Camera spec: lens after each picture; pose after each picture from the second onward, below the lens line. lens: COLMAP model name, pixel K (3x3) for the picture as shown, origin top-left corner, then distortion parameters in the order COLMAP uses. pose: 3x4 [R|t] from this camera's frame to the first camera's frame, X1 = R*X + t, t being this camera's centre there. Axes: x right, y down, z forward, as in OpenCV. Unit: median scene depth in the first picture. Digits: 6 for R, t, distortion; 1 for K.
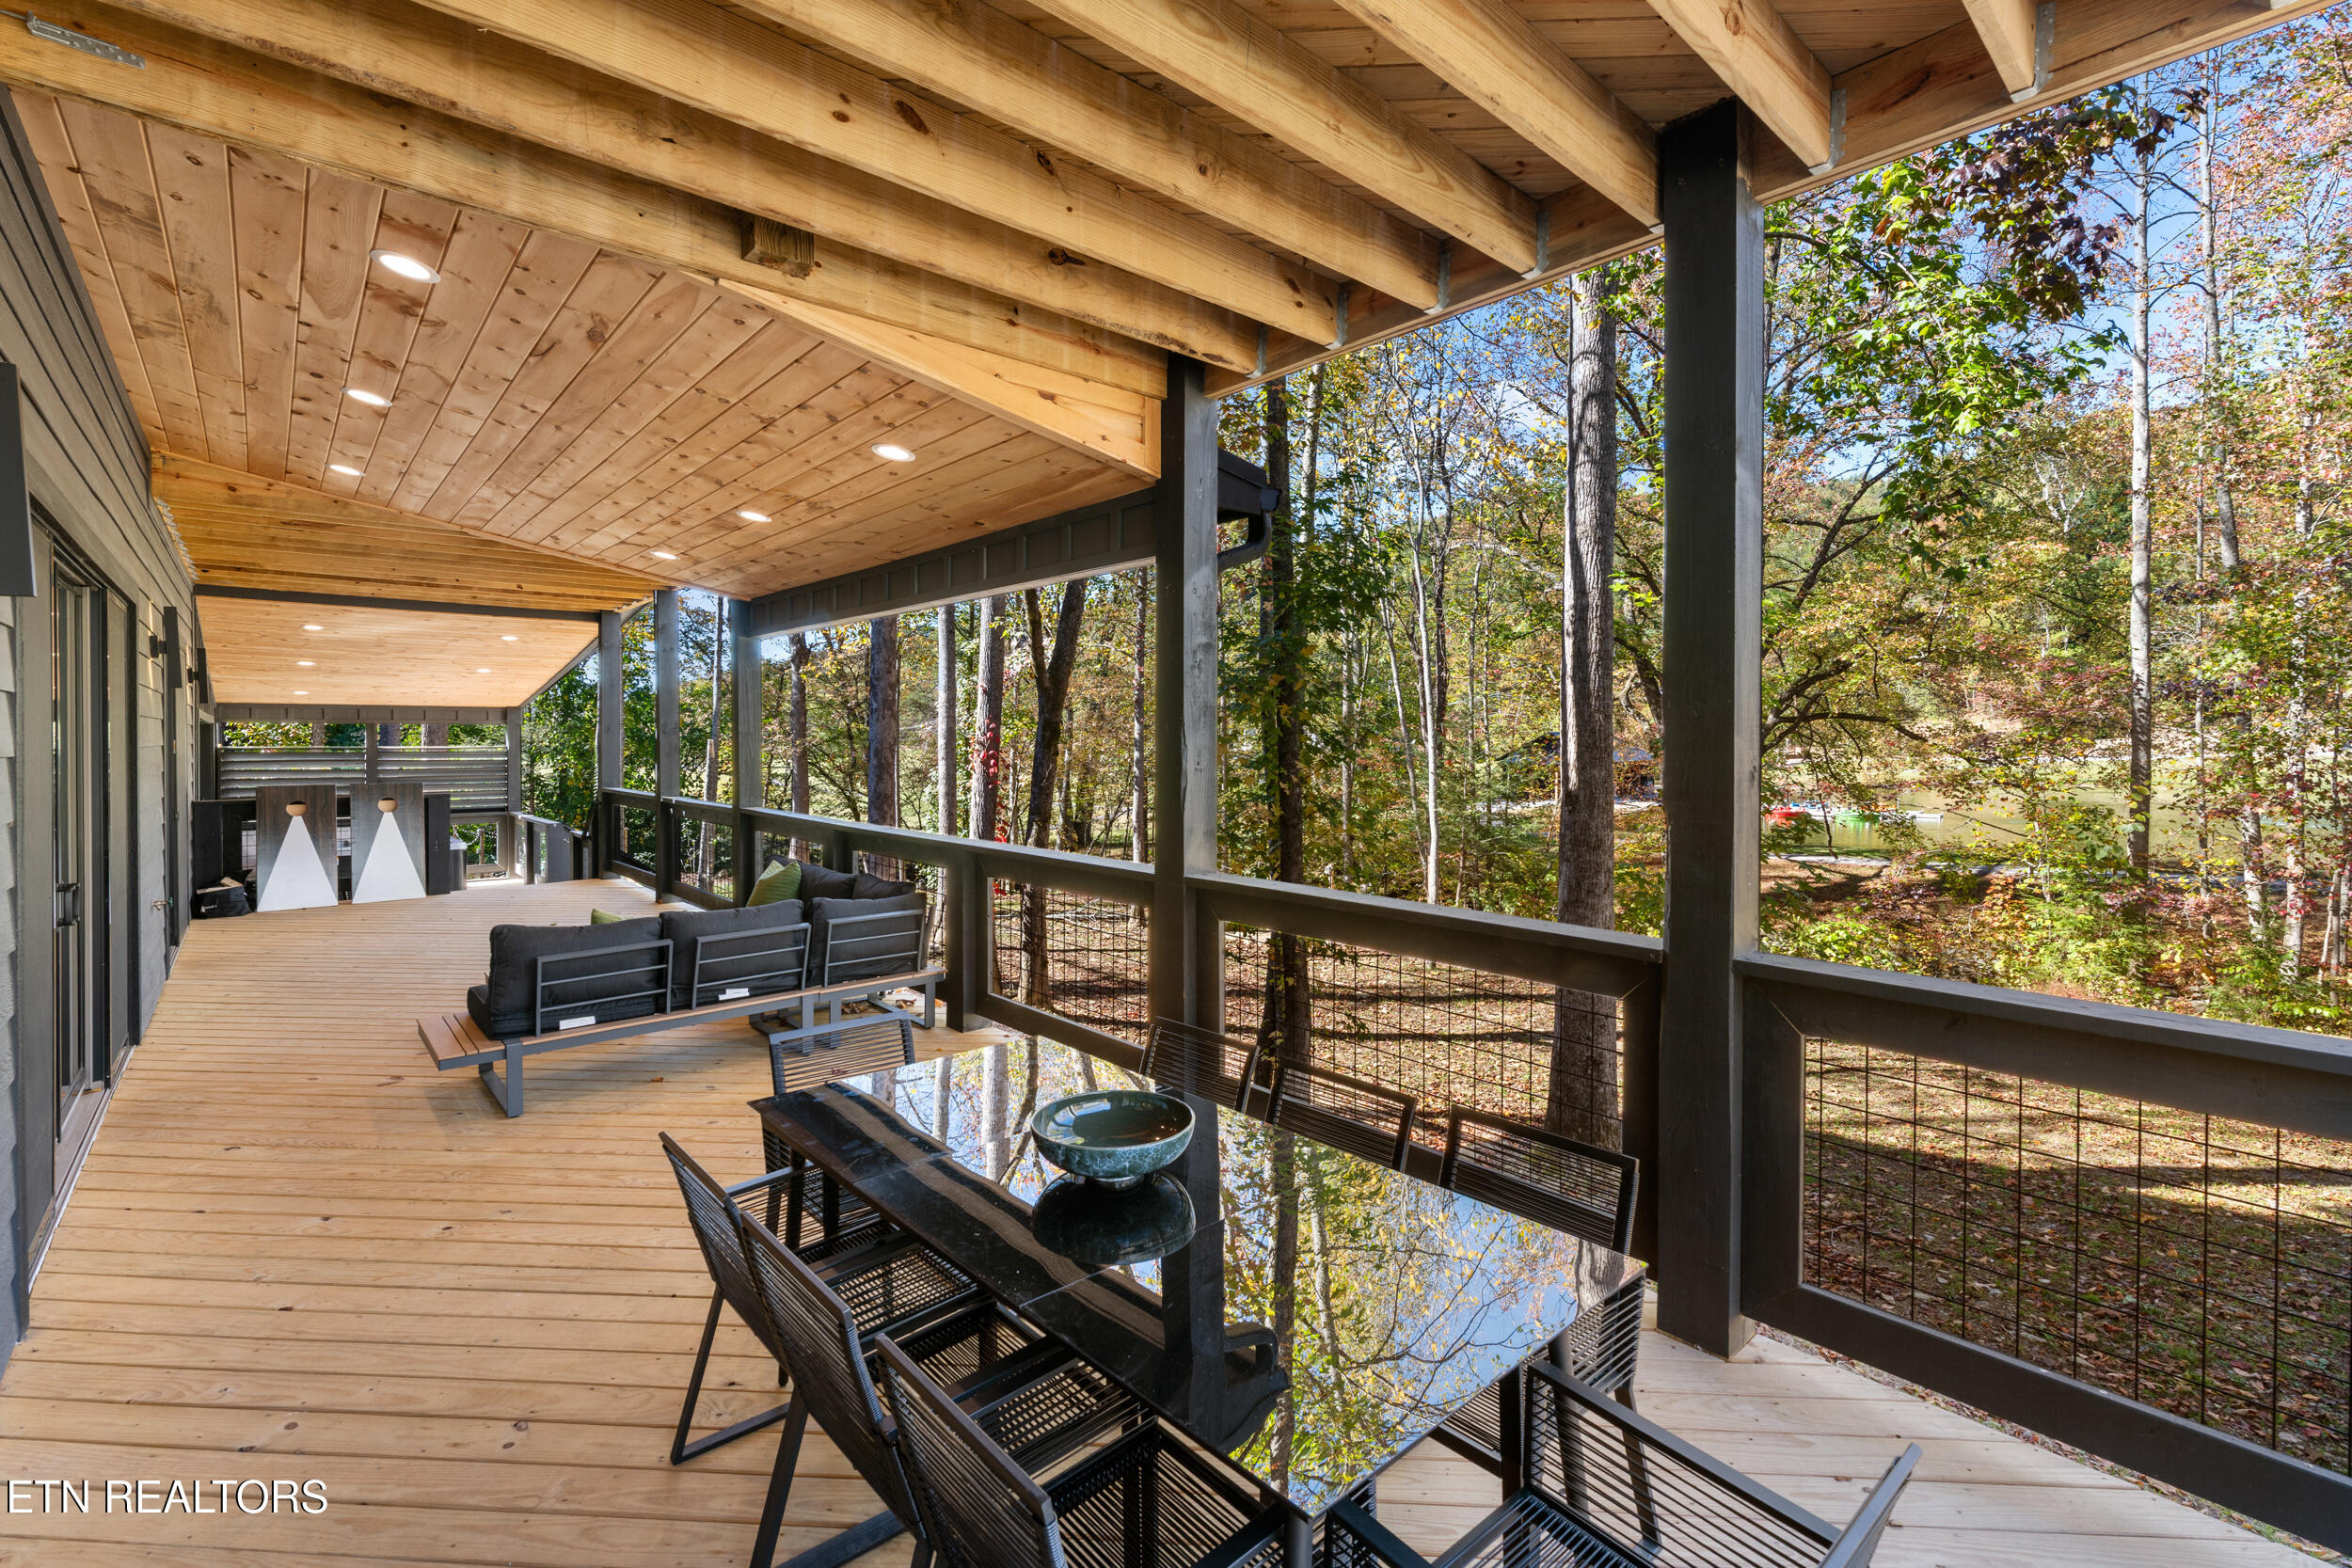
lens RADIAL K [[1033.2, 0, 1180.1], [0, 1033.2, 765.4], [0, 0, 1]] dist [-0.000515, -0.000217]
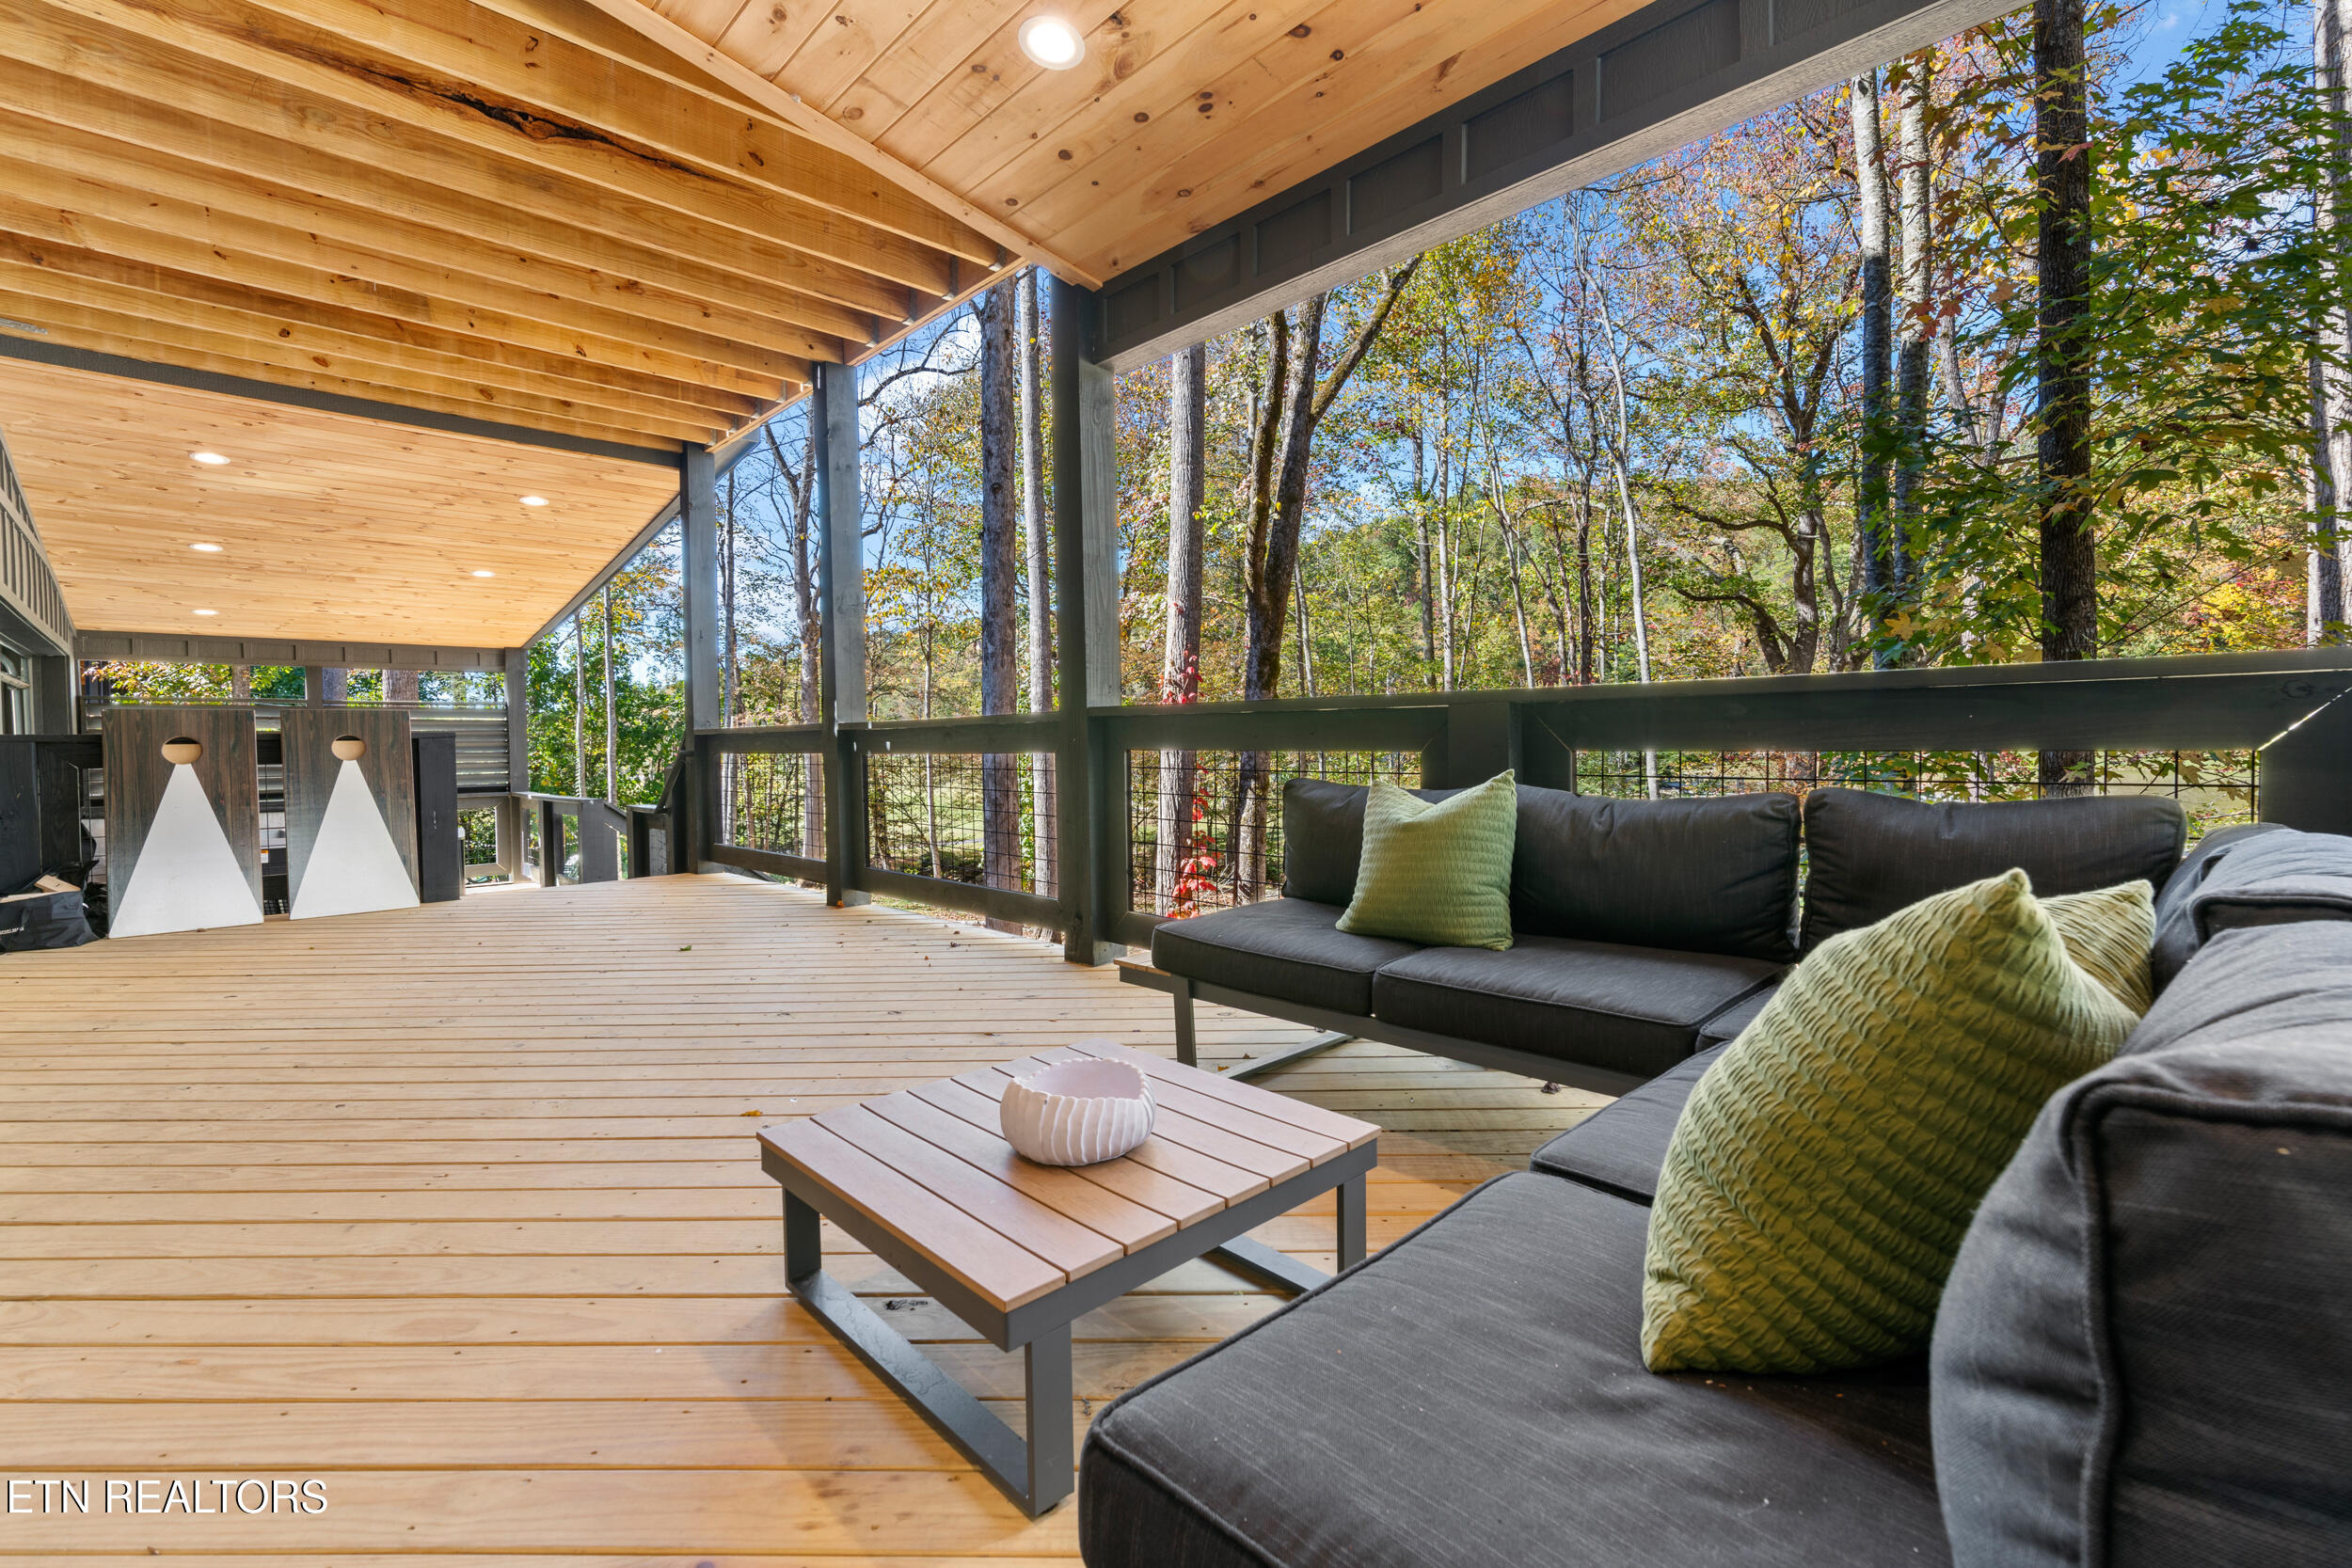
lens RADIAL K [[1033.2, 0, 1171.5], [0, 1033.2, 772.2], [0, 0, 1]] dist [-0.000515, -0.000217]
pose [[0.999304, -0.020374, 0.031262, -0.283671], [0.020326, 0.999792, 0.001851, 0.052219], [-0.031293, -0.001214, 0.999510, 0.355459]]
